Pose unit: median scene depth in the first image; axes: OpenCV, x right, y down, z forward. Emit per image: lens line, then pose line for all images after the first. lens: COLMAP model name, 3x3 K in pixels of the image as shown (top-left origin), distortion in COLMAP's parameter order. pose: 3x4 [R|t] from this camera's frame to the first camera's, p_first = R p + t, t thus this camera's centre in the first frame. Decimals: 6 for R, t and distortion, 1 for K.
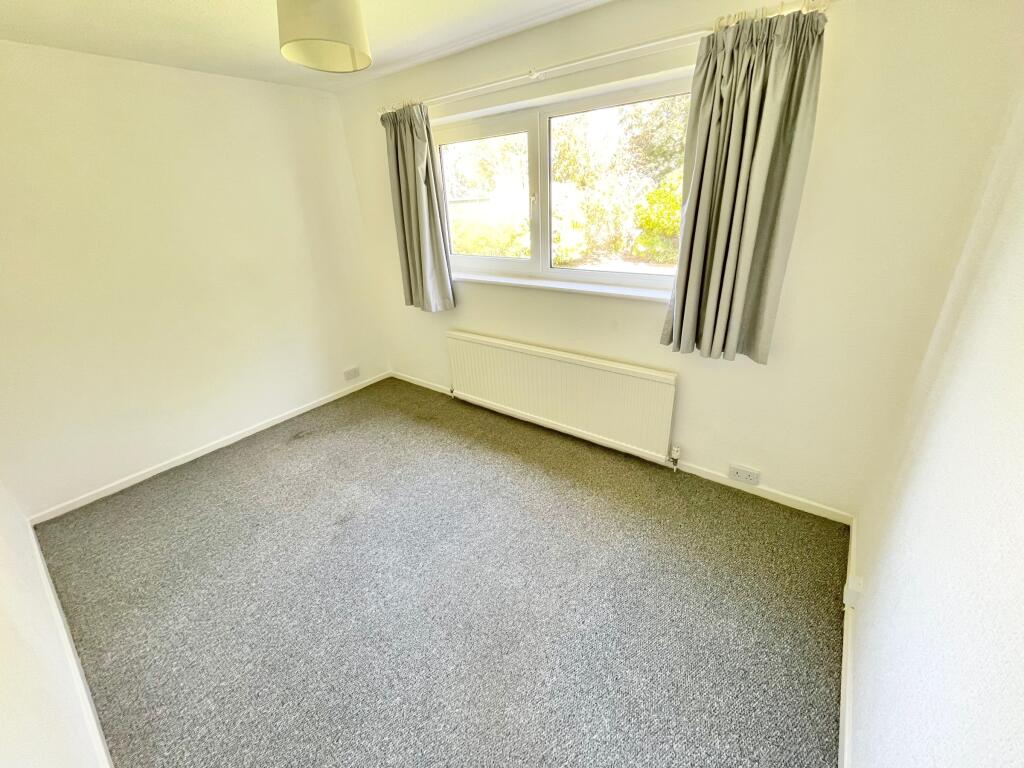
lens RADIAL K [[415.5, 0, 511.9], [0, 415.5, 383.0], [0, 0, 1]] dist [-0.005042, 0.000513]
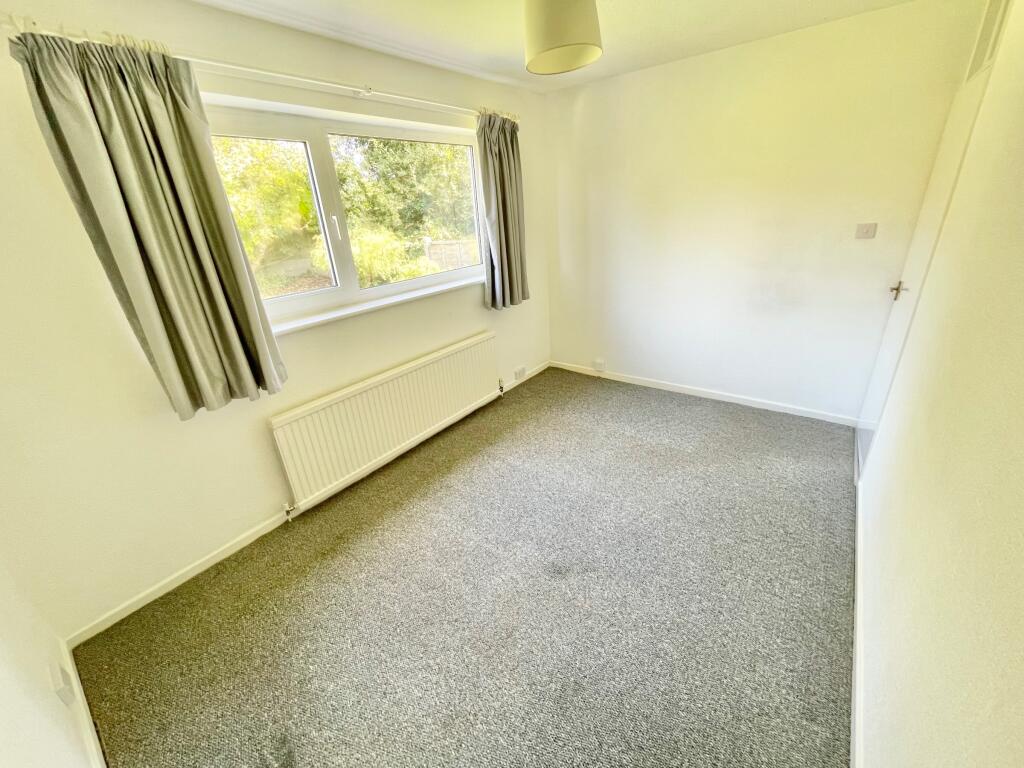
lens RADIAL K [[415.5, 0, 513.0], [0, 415.5, 379.6], [0, 0, 1]] dist [-0.005042, 0.000513]
pose [[-0.000510, -0.339560, 0.940584, -0.973122], [0.467622, 0.831329, 0.300371, -0.259973], [-0.883929, 0.439991, 0.158362, 0.718714]]
